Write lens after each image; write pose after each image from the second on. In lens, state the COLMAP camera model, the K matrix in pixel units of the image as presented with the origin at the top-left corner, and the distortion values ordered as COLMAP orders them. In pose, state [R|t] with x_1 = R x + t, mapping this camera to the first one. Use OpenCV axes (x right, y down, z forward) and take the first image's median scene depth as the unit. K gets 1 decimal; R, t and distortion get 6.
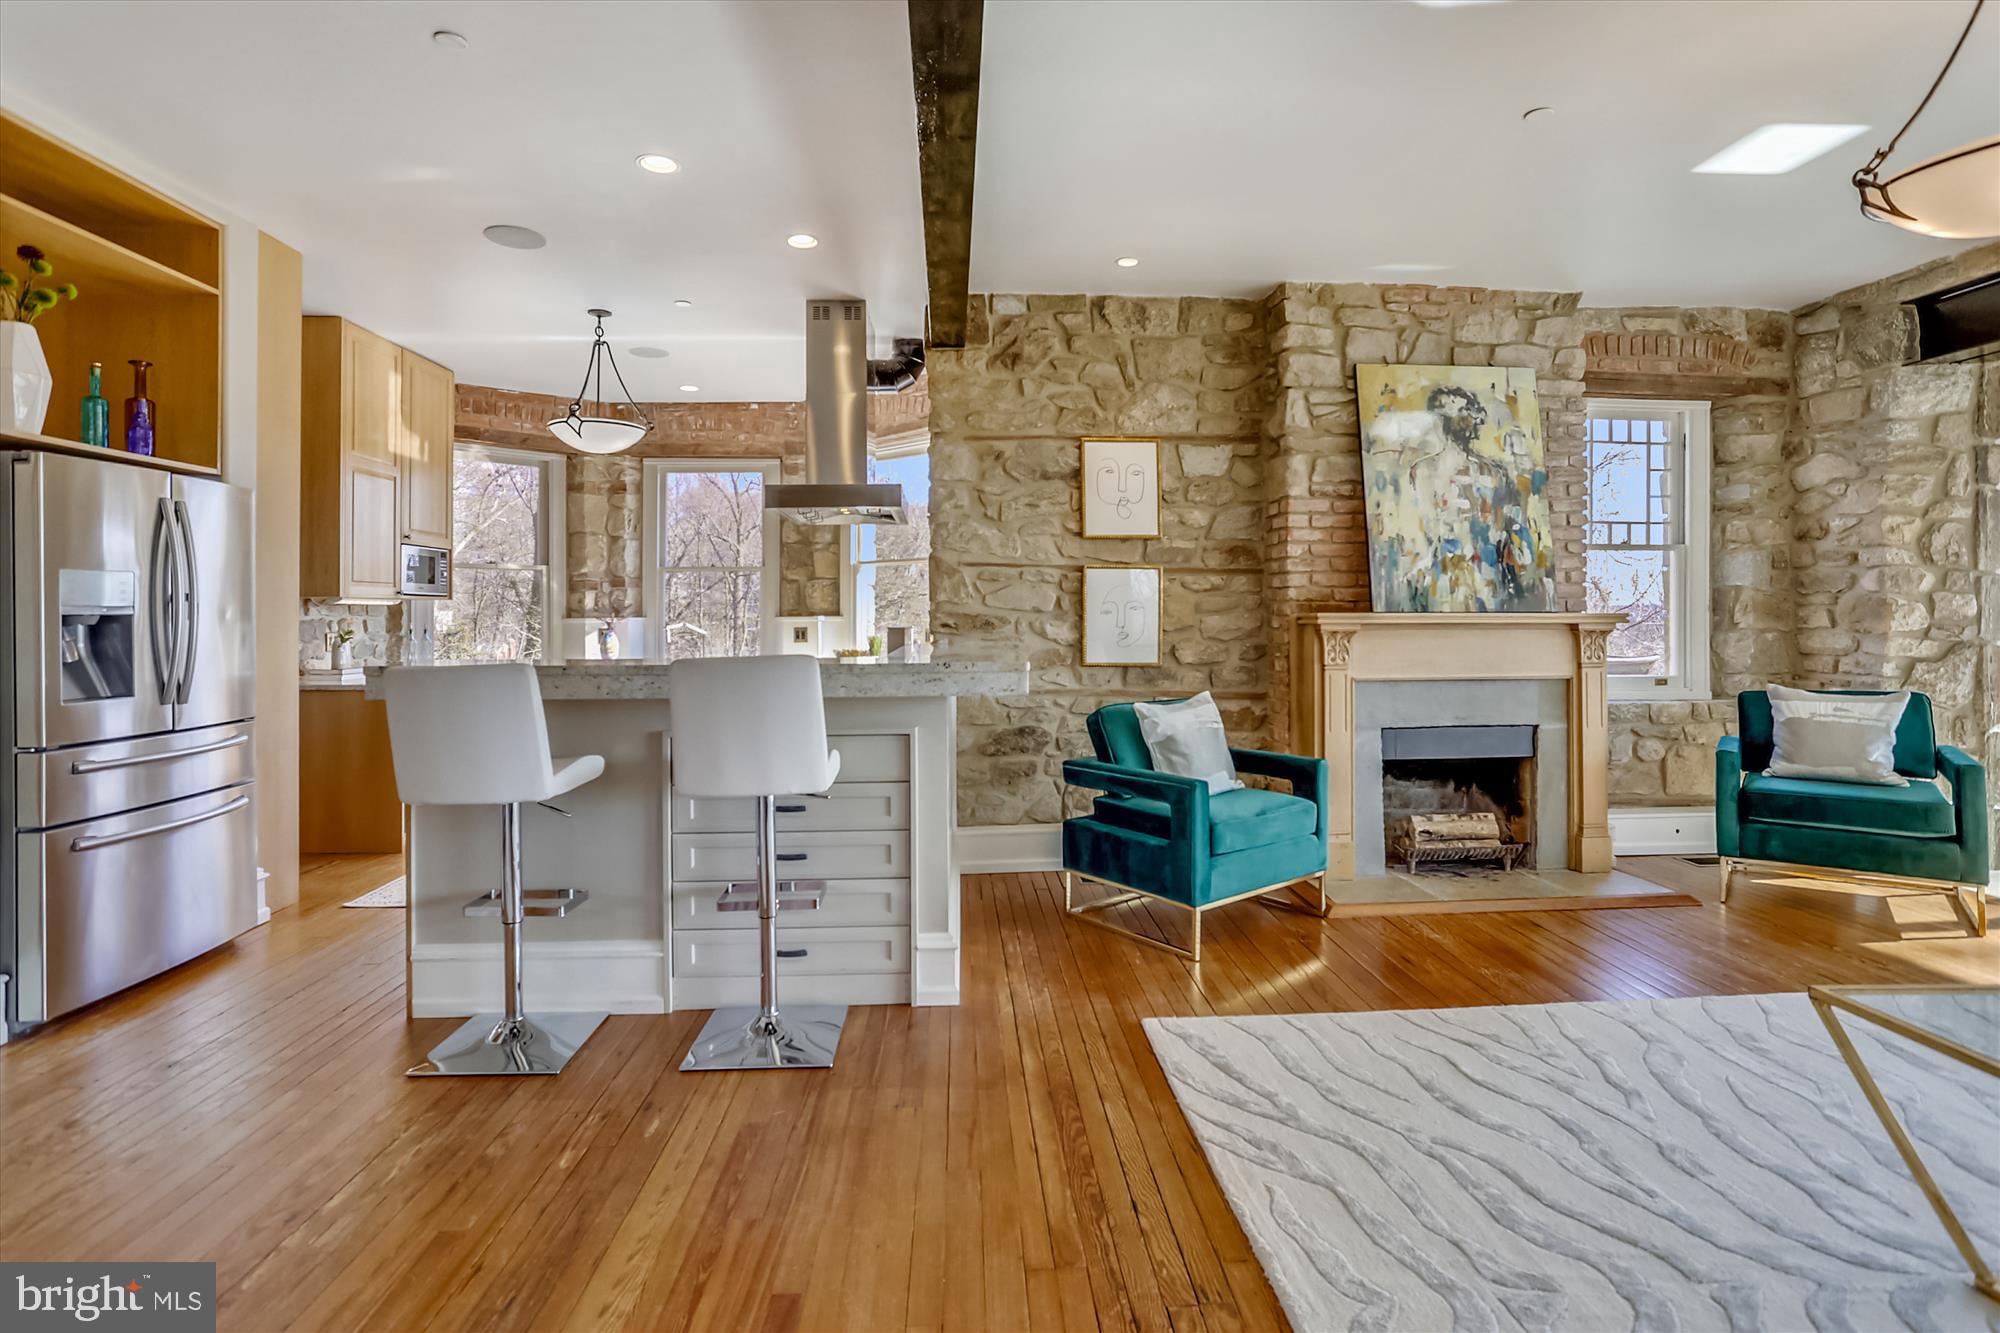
lens RADIAL K [[1002.8, 0, 1007.1], [0, 1002.8, 601.6], [0, 0, 1]] dist [-0.064445, 0.043197]
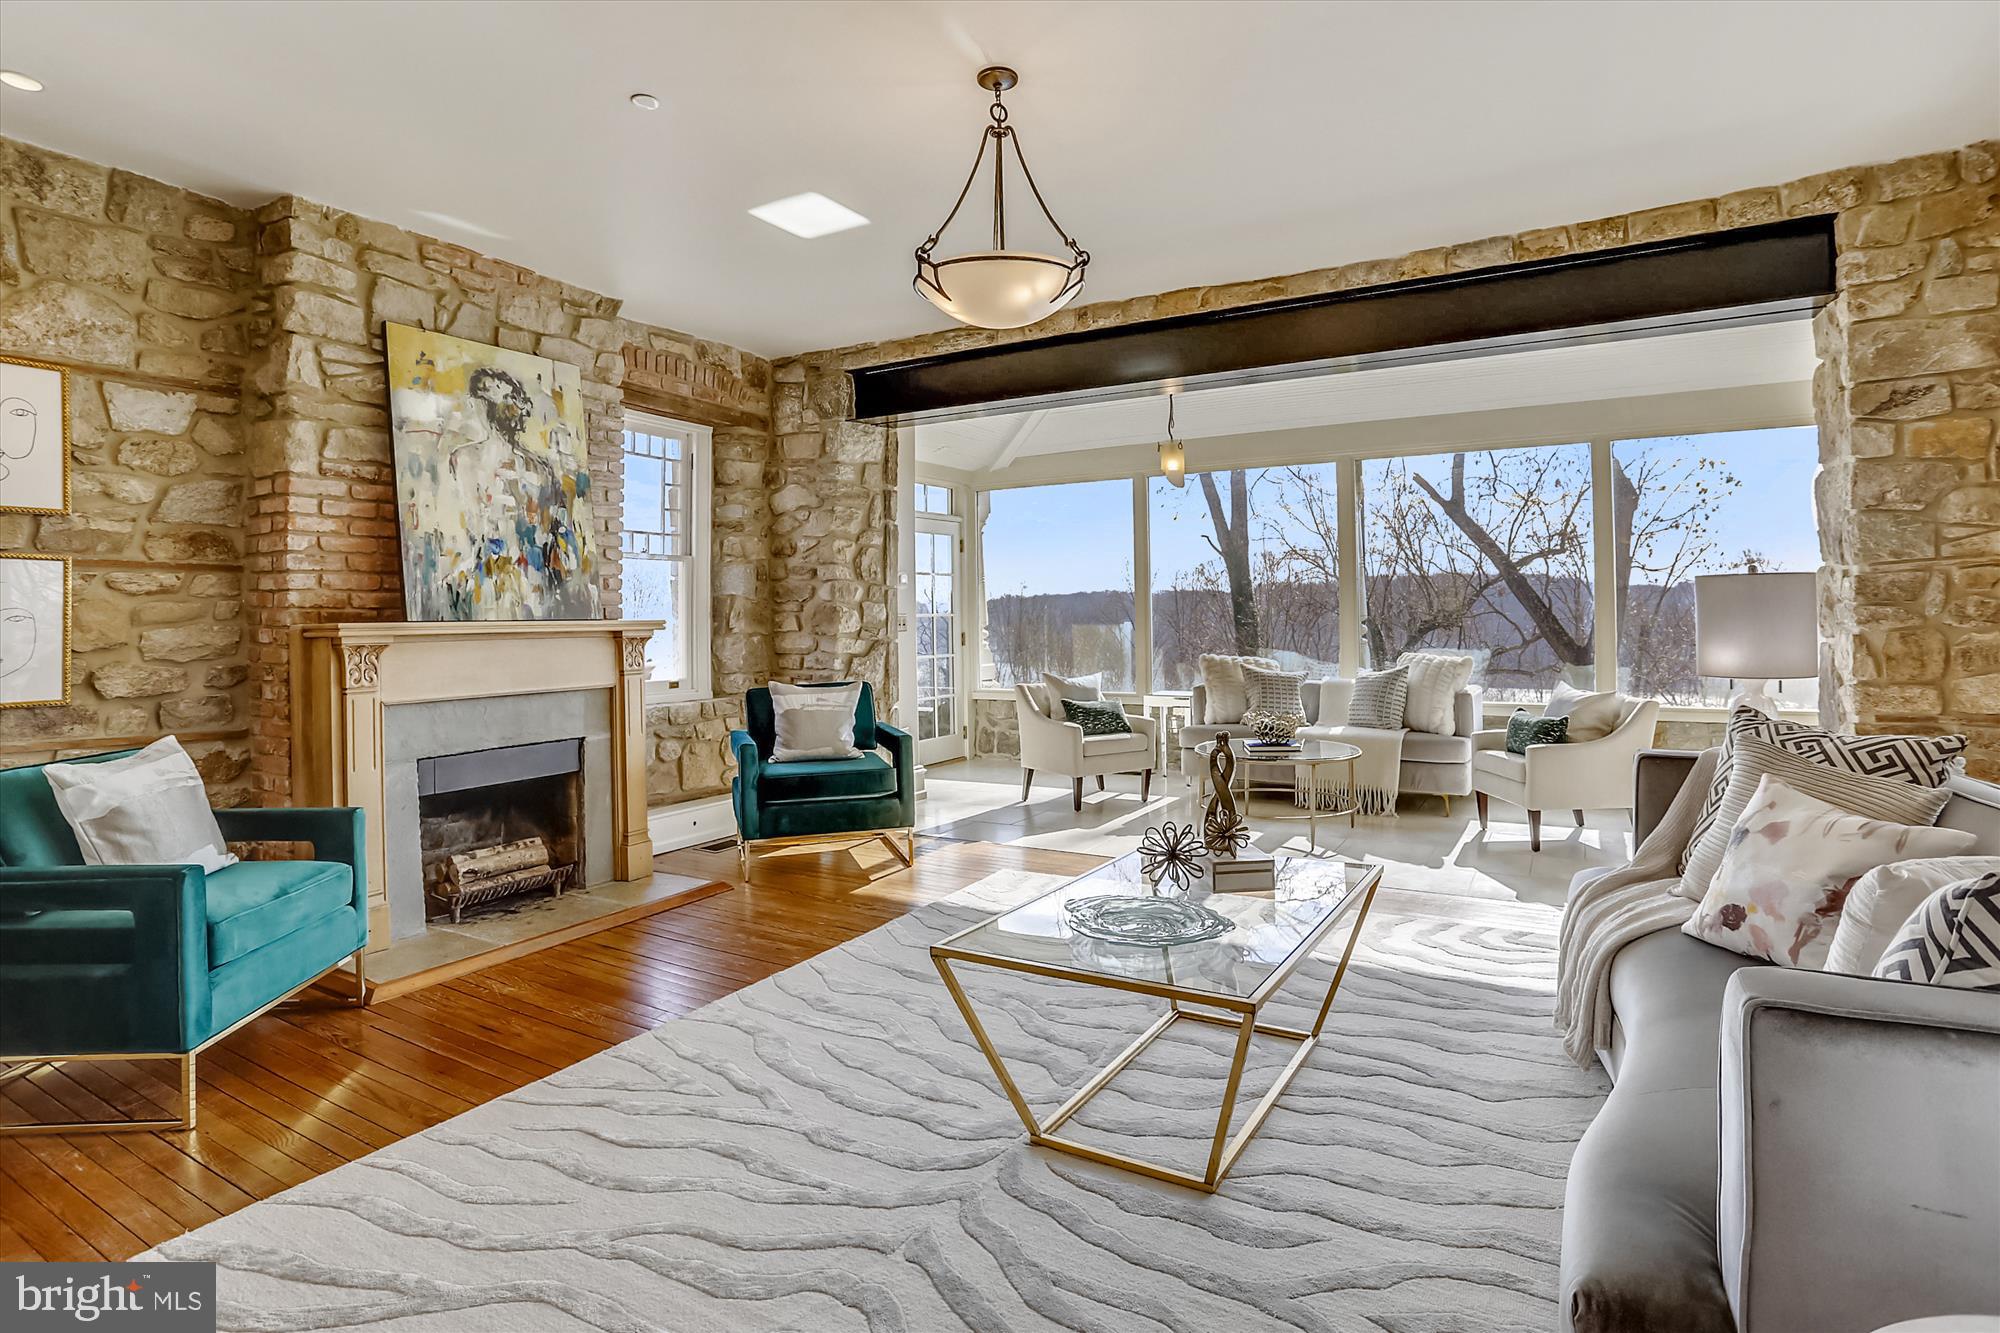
lens RADIAL K [[1012.6, 0, 1005.1], [0, 1012.6, 603.9], [0, 0, 1]] dist [-0.066351, 0.026948]
pose [[0.552711, 0.004750, 0.833360, -0.045918], [-0.000801, 0.999986, -0.005169, -0.000363], [-0.833373, 0.002189, 0.552707, 0.114713]]
